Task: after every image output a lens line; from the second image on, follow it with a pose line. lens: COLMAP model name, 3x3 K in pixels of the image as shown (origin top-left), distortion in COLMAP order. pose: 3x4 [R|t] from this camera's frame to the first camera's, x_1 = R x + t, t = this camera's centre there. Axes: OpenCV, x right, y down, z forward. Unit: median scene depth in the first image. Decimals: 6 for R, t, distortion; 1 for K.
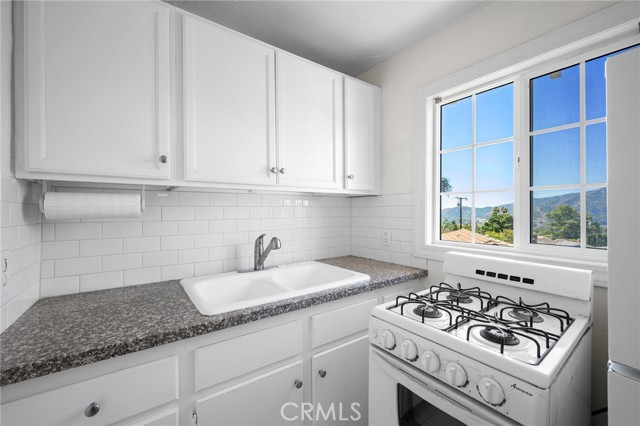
lens RADIAL K [[255.0, 0, 314.1], [0, 255.0, 211.6], [0, 0, 1]] dist [0.001345, -0.000191]
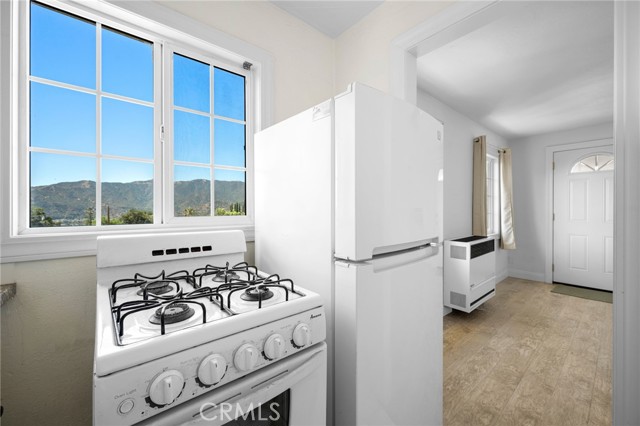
lens RADIAL K [[255.0, 0, 320.3], [0, 255.0, 208.8], [0, 0, 1]] dist [0.001345, -0.000191]
pose [[-0.075207, -0.007434, 0.997140, -0.216597], [-0.002980, 0.999969, 0.007230, 0.094510], [-0.997163, -0.002427, -0.075227, 0.573458]]
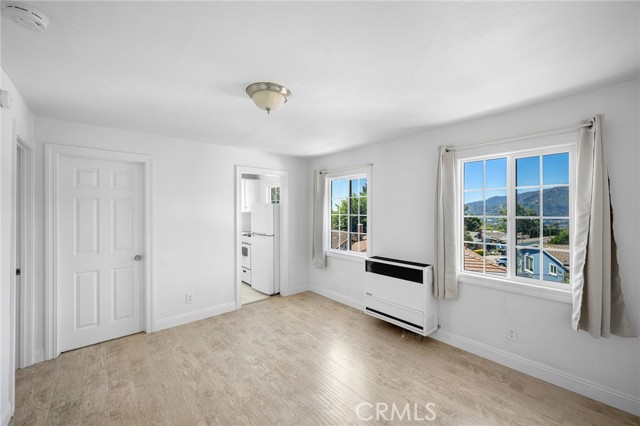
lens RADIAL K [[255.0, 0, 322.6], [0, 255.0, 211.9], [0, 0, 1]] dist [0.001345, -0.000191]
pose [[0.995865, -0.008113, 0.090478, 1.381778], [0.007113, 0.999910, 0.011369, -0.165617], [-0.090562, -0.010679, 0.995834, -4.200963]]
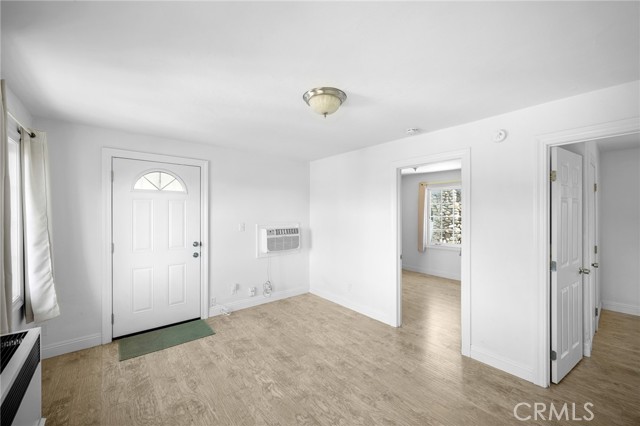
lens RADIAL K [[255.0, 0, 323.6], [0, 255.0, 215.6], [0, 0, 1]] dist [0.001345, -0.000191]
pose [[-0.997093, -0.006758, -0.075893, 1.312415], [-0.007138, 0.999963, 0.004736, -0.142167], [0.075858, 0.005264, -0.997105, -0.321241]]
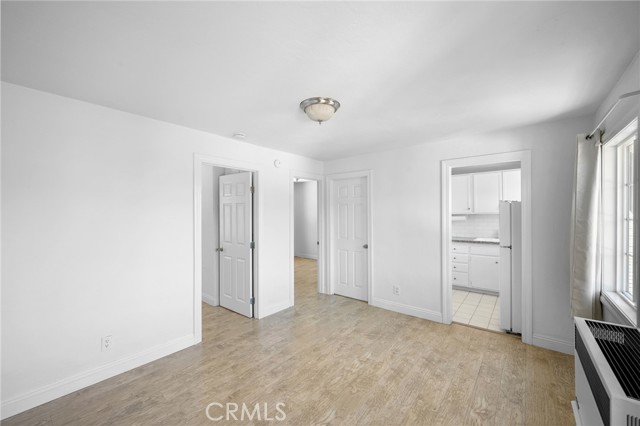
lens RADIAL K [[255.0, 0, 320.4], [0, 255.0, 212.9], [0, 0, 1]] dist [0.001345, -0.000191]
pose [[0.257276, -0.004553, -0.966327, 3.193772], [0.009298, 0.999954, -0.002236, -0.141668], [0.966293, -0.008410, 0.257307, -2.813237]]
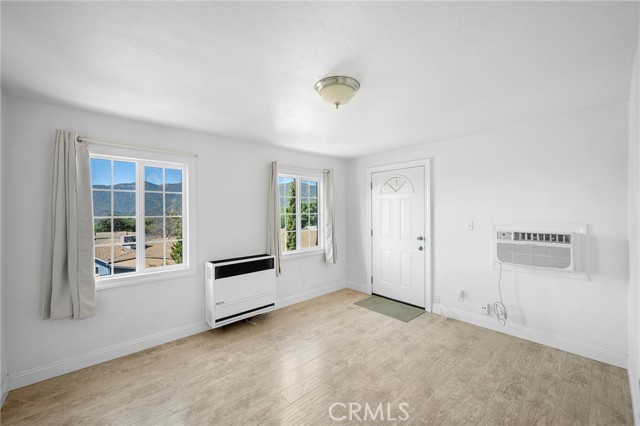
lens RADIAL K [[255.0, 0, 318.5], [0, 255.0, 211.3], [0, 0, 1]] dist [0.001345, -0.000191]
pose [[-0.102523, -0.006520, 0.994709, -0.675943], [0.002556, 0.999973, 0.006818, -0.147488], [-0.994727, 0.003242, -0.102503, -1.941028]]
